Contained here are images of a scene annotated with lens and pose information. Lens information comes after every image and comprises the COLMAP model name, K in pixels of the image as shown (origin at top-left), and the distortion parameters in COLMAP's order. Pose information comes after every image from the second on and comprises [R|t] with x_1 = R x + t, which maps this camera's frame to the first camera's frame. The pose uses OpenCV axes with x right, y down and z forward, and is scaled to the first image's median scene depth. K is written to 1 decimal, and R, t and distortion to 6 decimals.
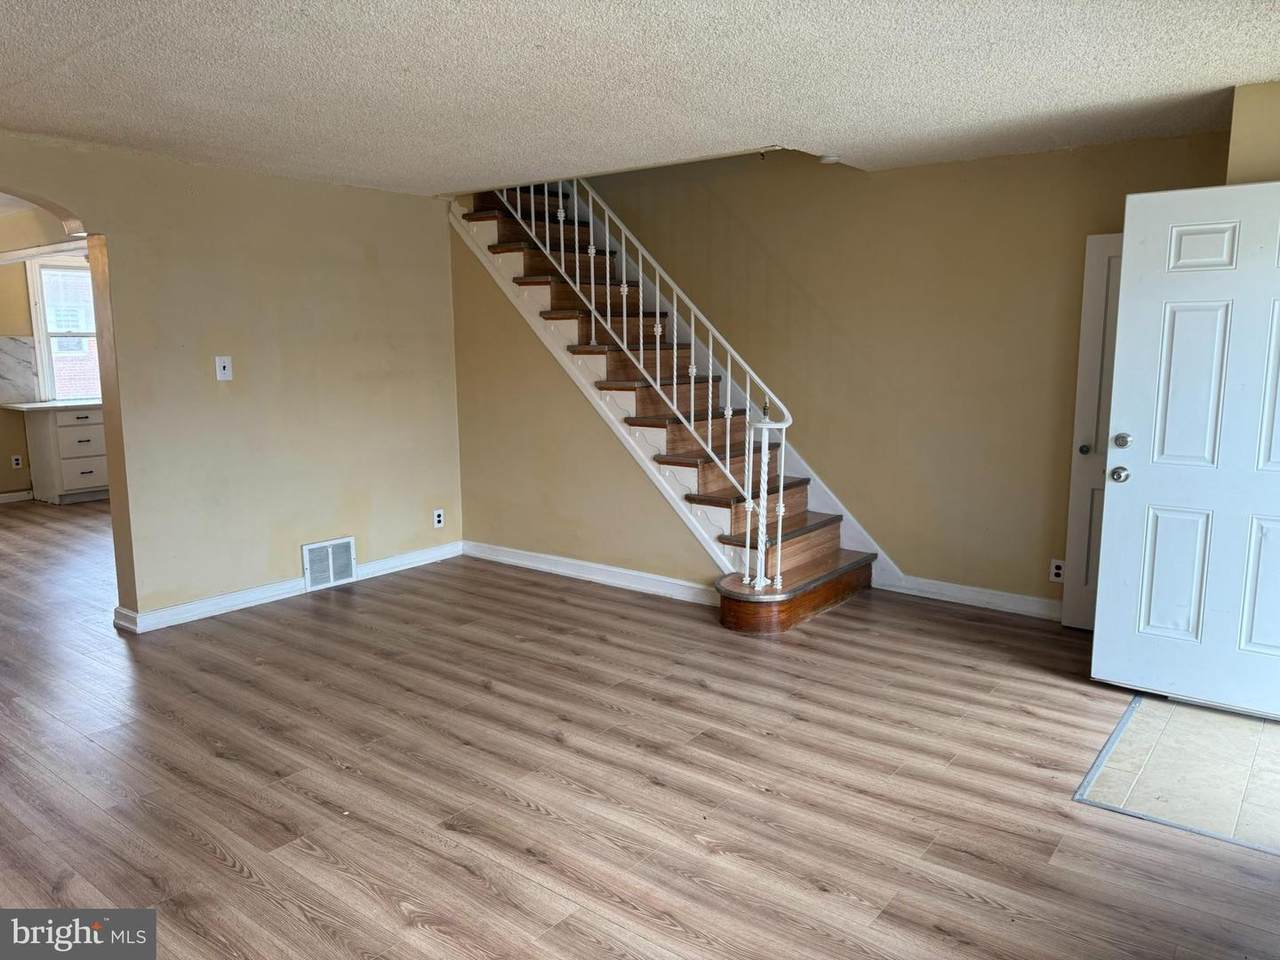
lens RADIAL K [[901.2, 0, 640.0], [0, 901.2, 480.0], [0, 0, 1]] dist [0.109036, -0.160881]
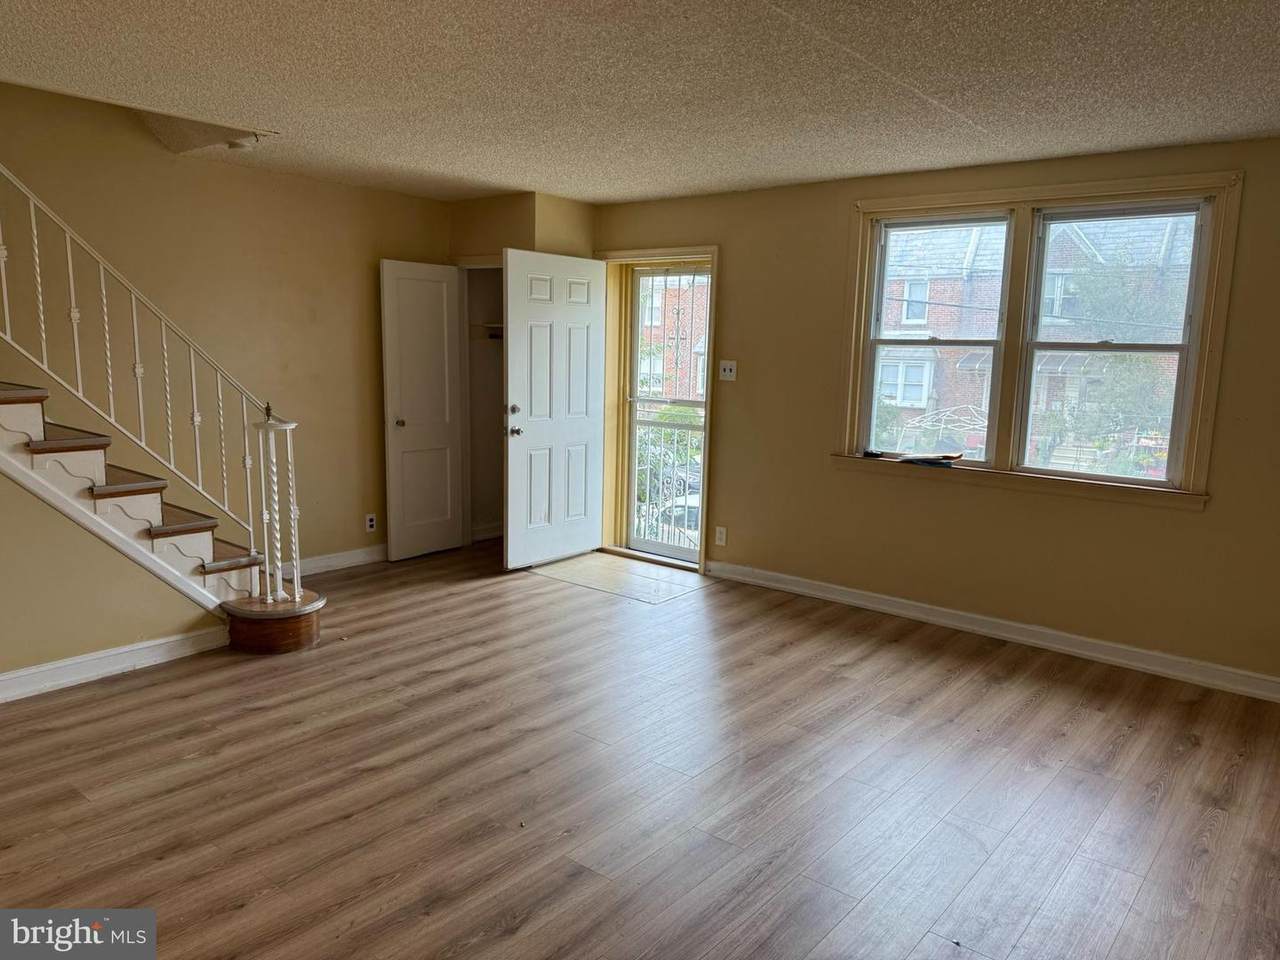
lens RADIAL K [[901.2, 0, 640.0], [0, 901.2, 480.0], [0, 0, 1]] dist [0.109036, -0.160881]
pose [[0.028148, -0.149564, 0.988351, -0.865139], [0.129537, 0.980952, 0.144756, -0.104406], [-0.991175, 0.123953, 0.046986, 0.642519]]
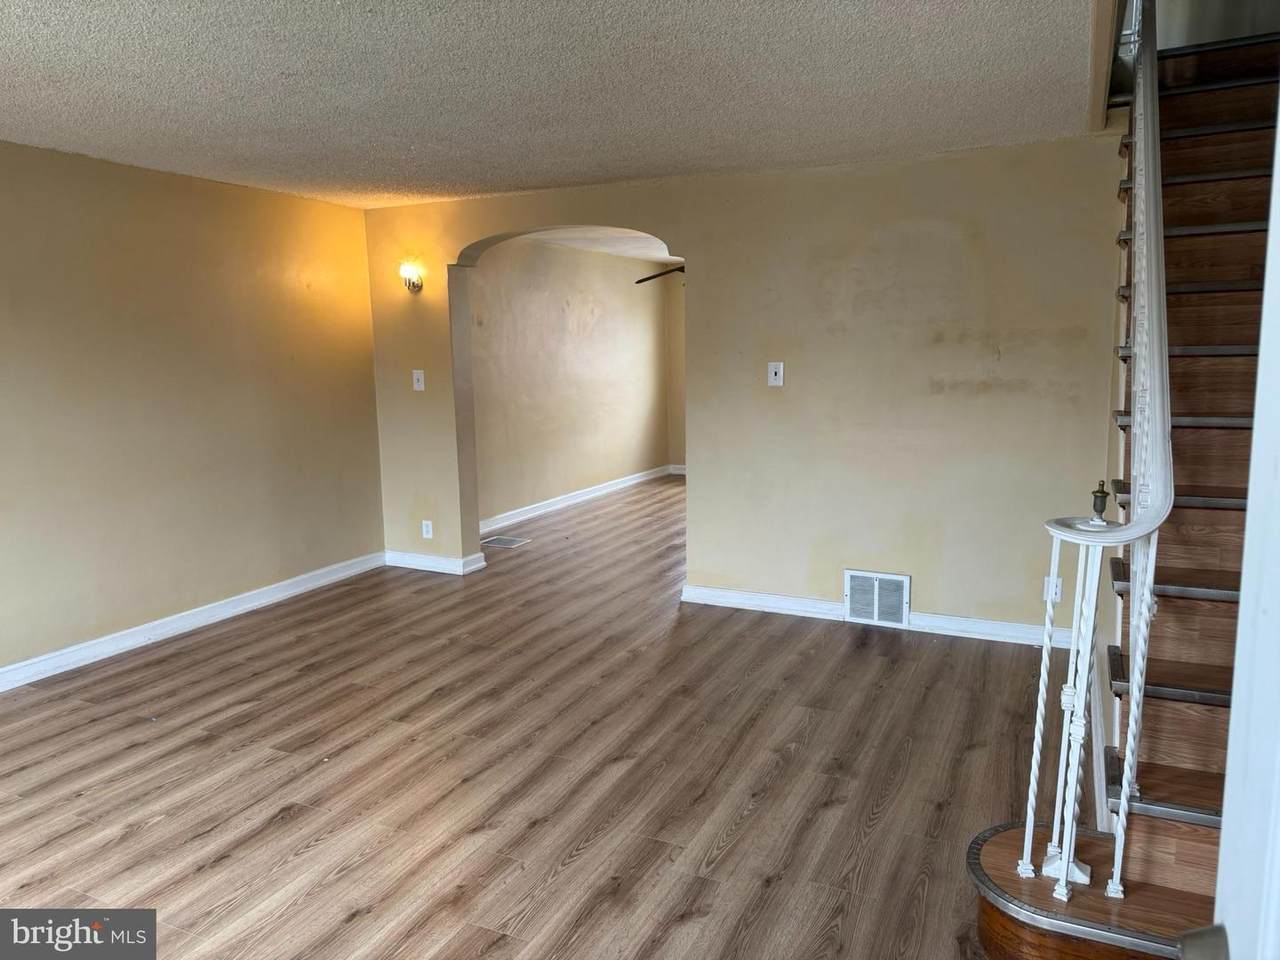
lens RADIAL K [[901.2, 0, 640.0], [0, 901.2, 480.0], [0, 0, 1]] dist [0.109036, -0.160881]
pose [[0.207357, 0.143784, -0.967641, 0.574481], [-0.133877, 0.984004, 0.117526, -0.120902], [0.969061, 0.105175, 0.223290, 0.748268]]
